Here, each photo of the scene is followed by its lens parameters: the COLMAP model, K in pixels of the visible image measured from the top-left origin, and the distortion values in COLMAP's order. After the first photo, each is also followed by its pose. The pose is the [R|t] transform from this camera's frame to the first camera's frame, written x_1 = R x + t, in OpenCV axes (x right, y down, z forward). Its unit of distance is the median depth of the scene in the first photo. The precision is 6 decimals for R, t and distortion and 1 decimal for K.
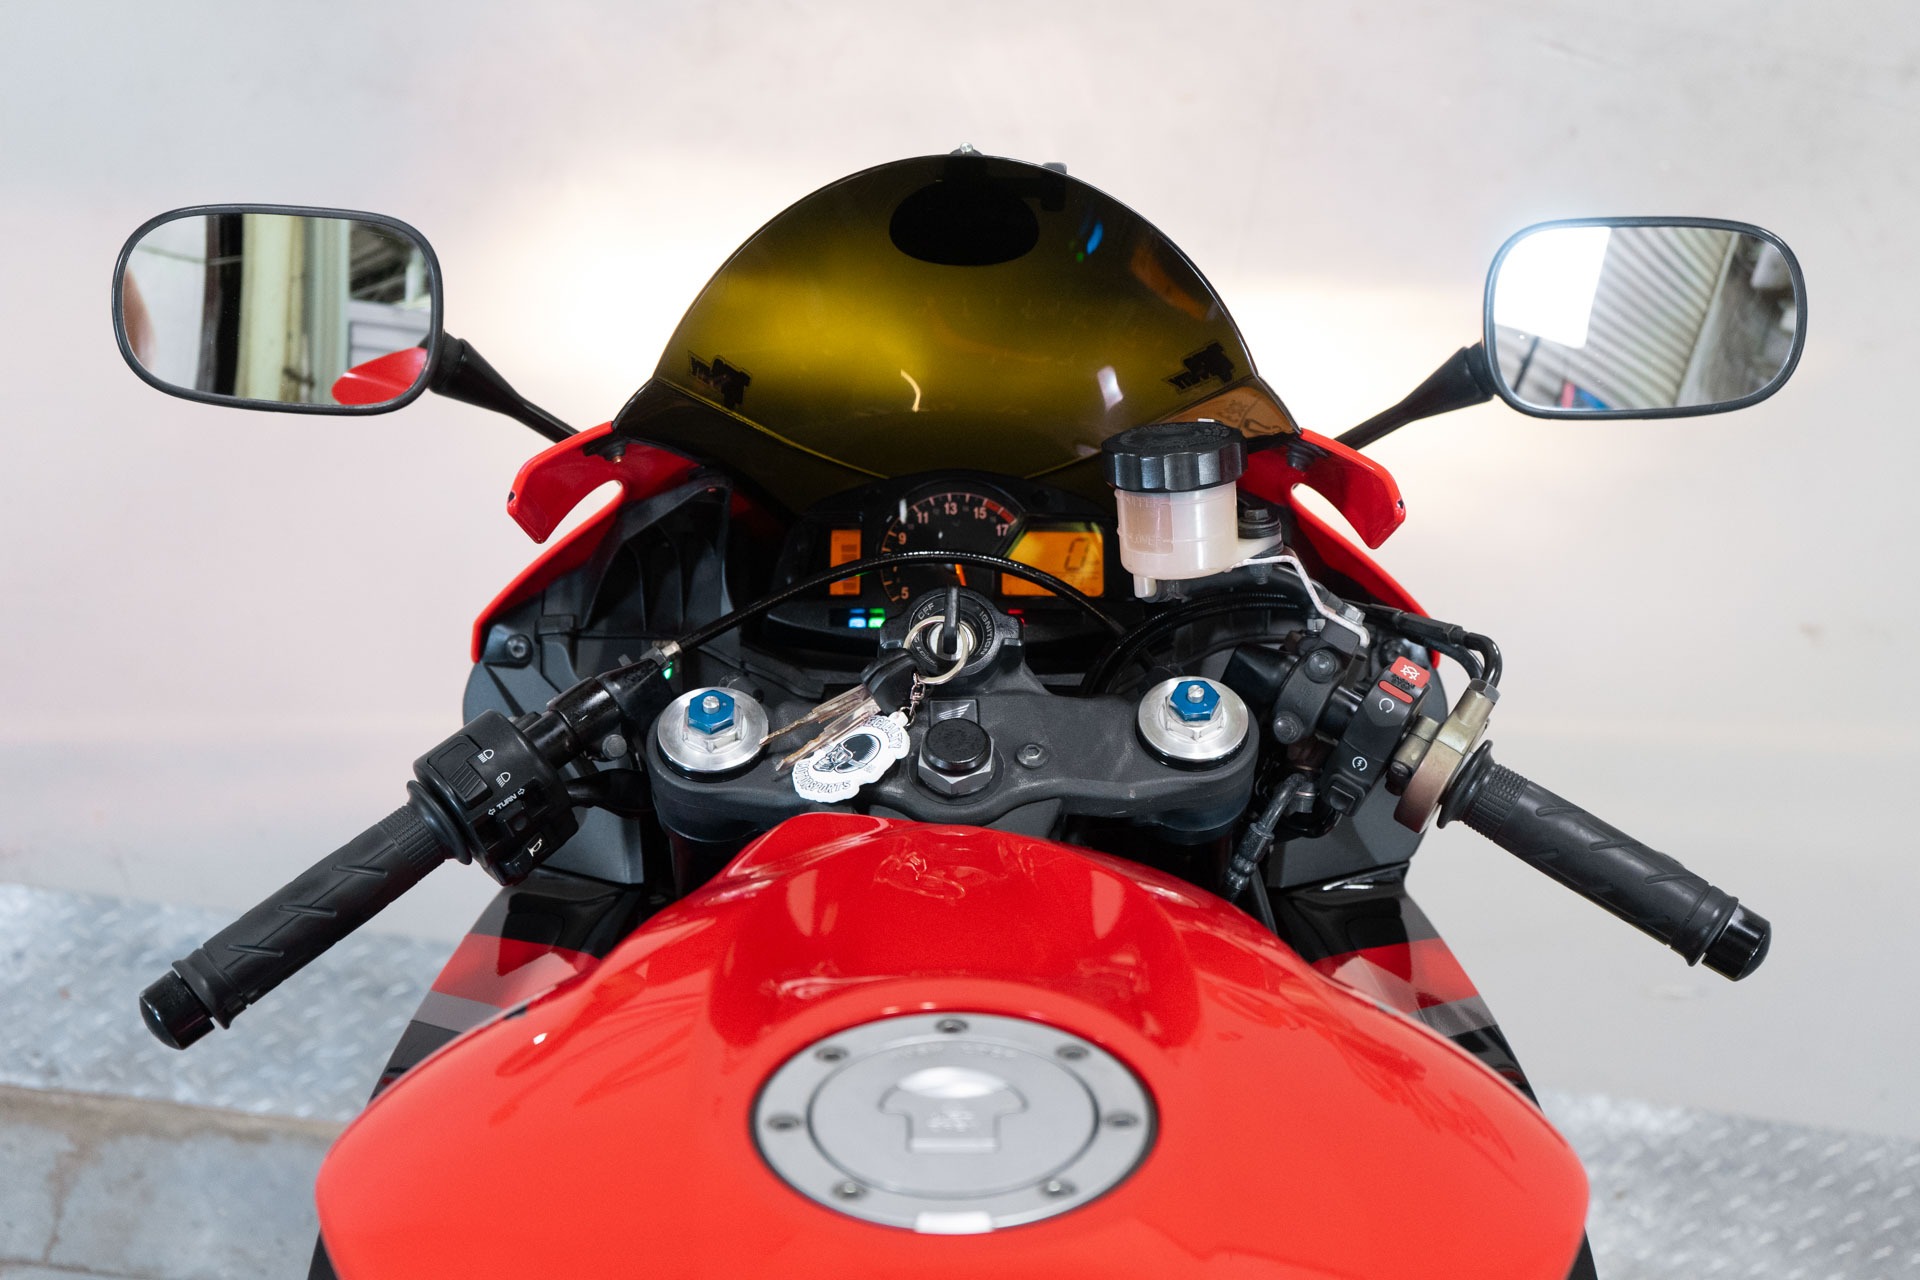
lens RADIAL K [[2651.5, 0, 957.1], [0, 2651.5, 640.8], [0, 0, 1]] dist [0.012702, 0.038228]
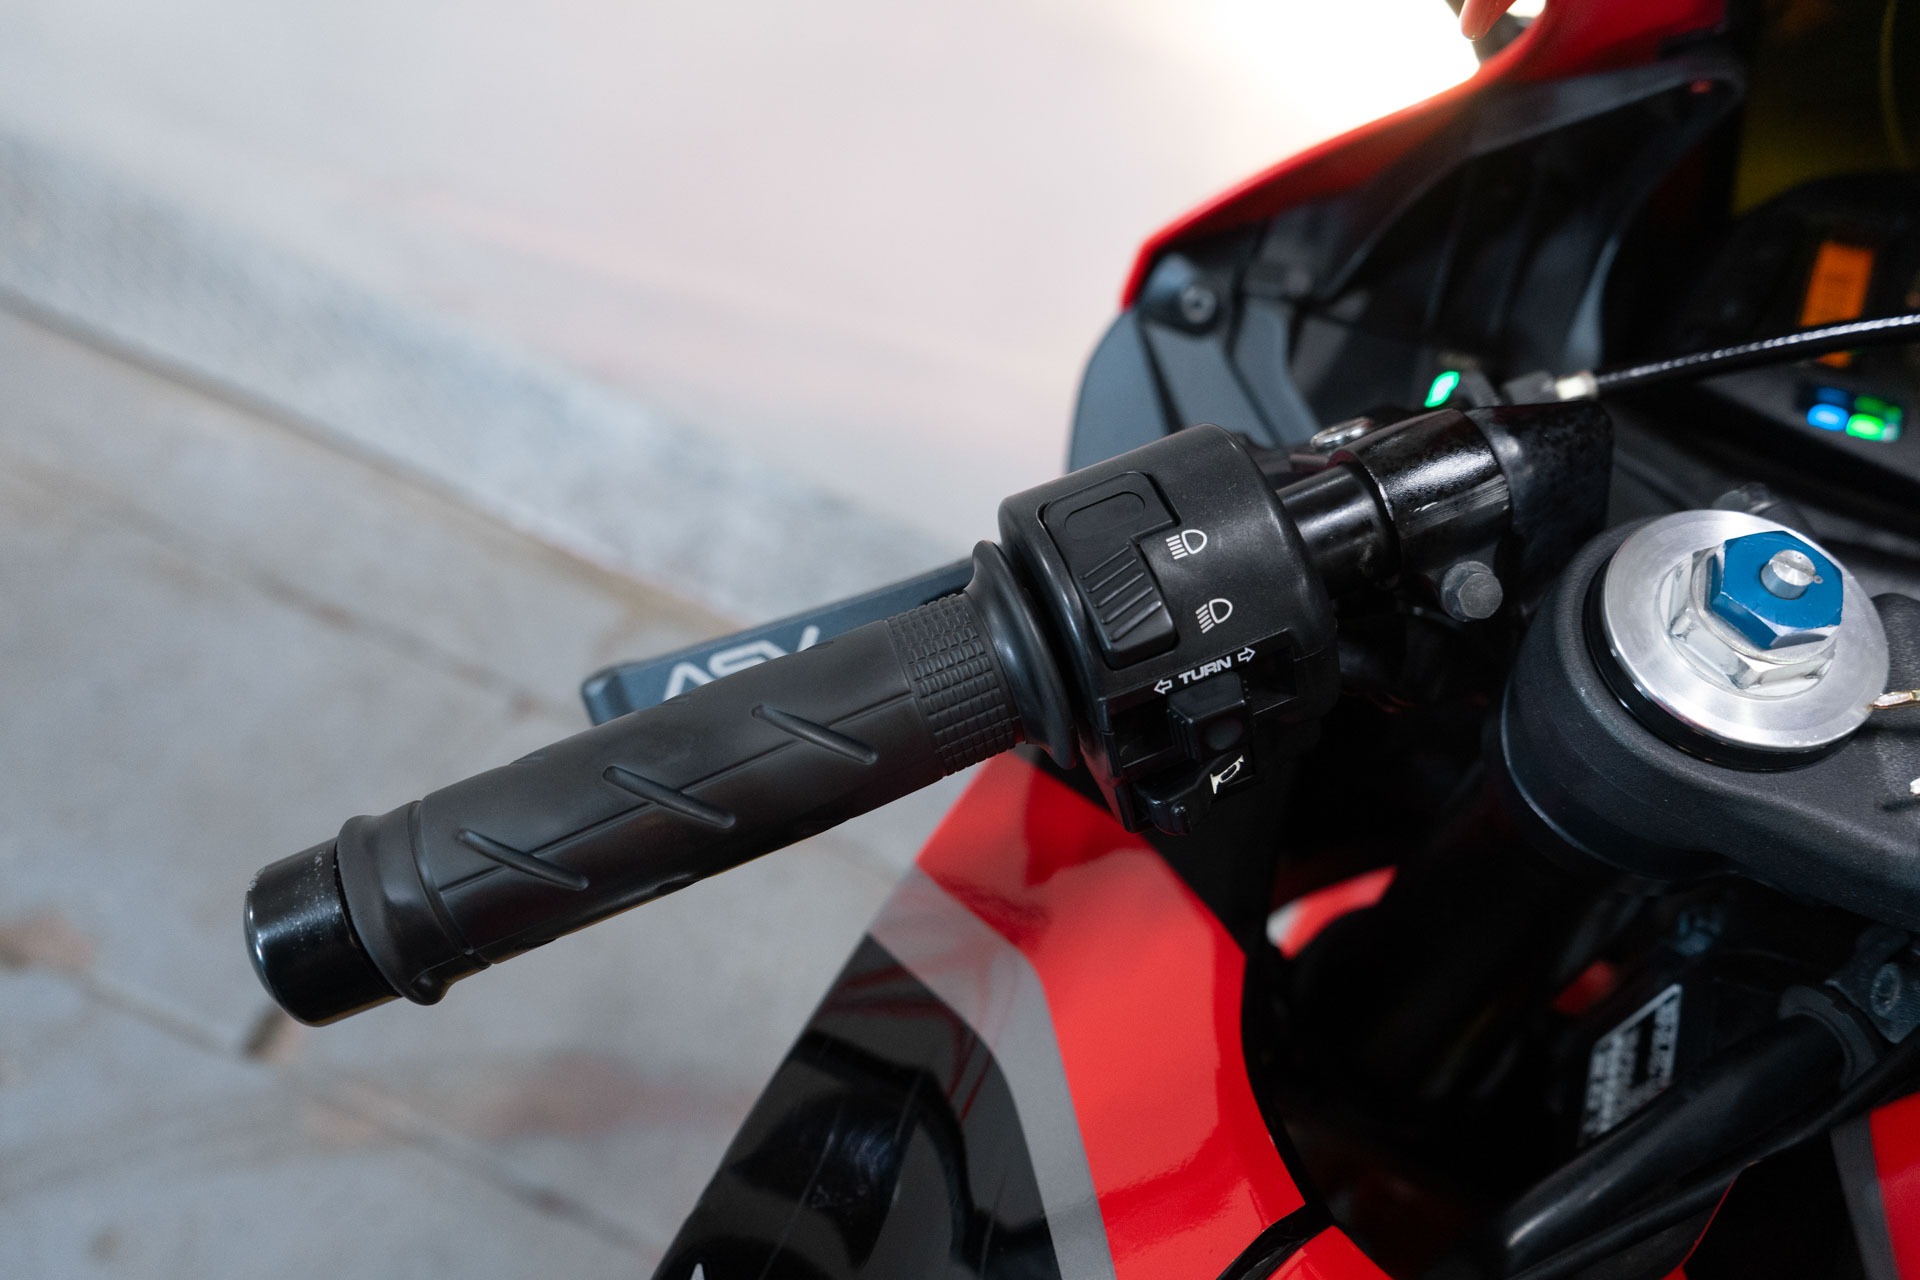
lens RADIAL K [[1544.7, 0, 966.1], [0, 1544.7, 639.4], [0, 0, 1]] dist [-0.006054, 0.004024]
pose [[0.944992, 0.291268, -0.148838, -0.141335], [-0.257097, 0.942727, 0.212522, 0.013657], [0.202214, -0.162566, 0.965754, 0.639109]]
